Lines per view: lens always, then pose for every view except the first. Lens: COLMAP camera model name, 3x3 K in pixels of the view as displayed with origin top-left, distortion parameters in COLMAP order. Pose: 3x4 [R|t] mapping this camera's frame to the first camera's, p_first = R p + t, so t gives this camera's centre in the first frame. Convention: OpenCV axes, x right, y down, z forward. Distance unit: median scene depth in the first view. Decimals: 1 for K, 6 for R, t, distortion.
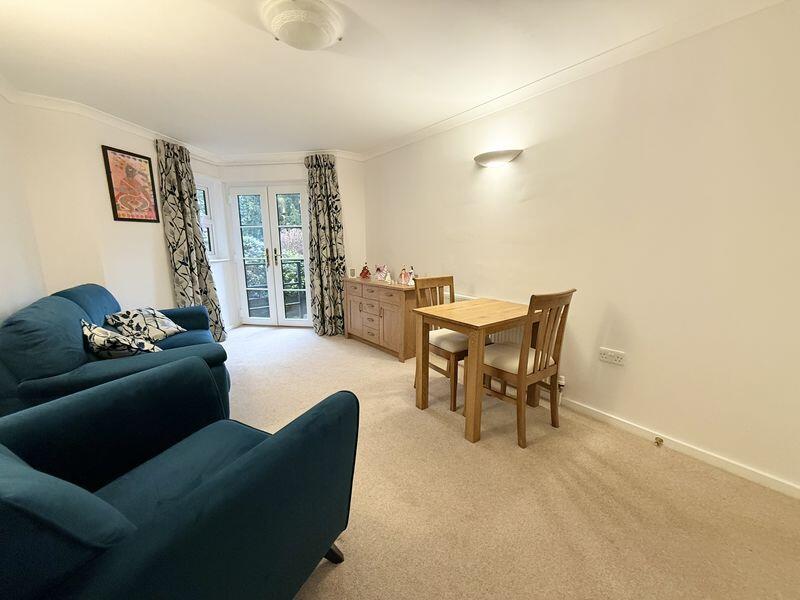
lens RADIAL K [[317.8, 0, 401.6], [0, 317.8, 299.2], [0, 0, 1]] dist [0.001653, -0.000033]
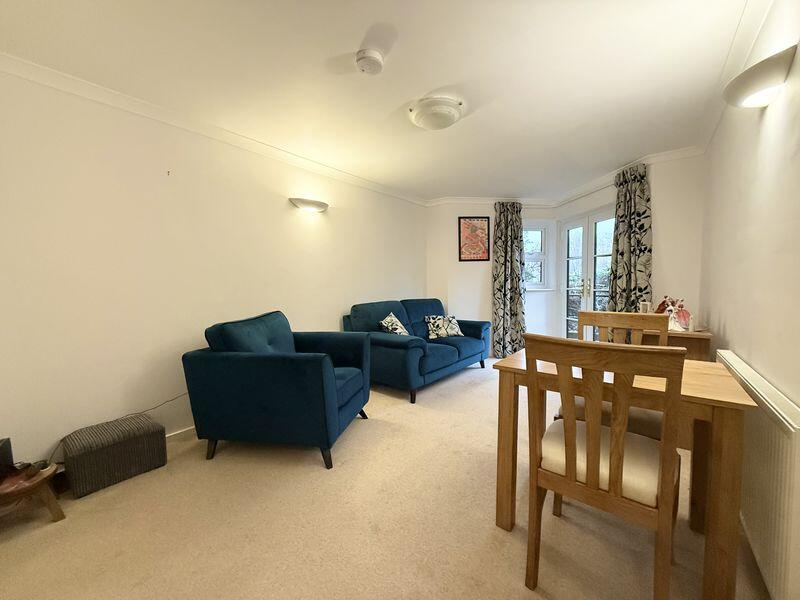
lens RADIAL K [[317.8, 0, 400.1], [0, 317.8, 302.1], [0, 0, 1]] dist [0.001653, -0.000033]
pose [[0.251852, 0.056605, -0.966109, 0.472436], [-0.161393, 0.986765, 0.015742, -0.018196], [0.954213, 0.151959, 0.257654, 0.273574]]
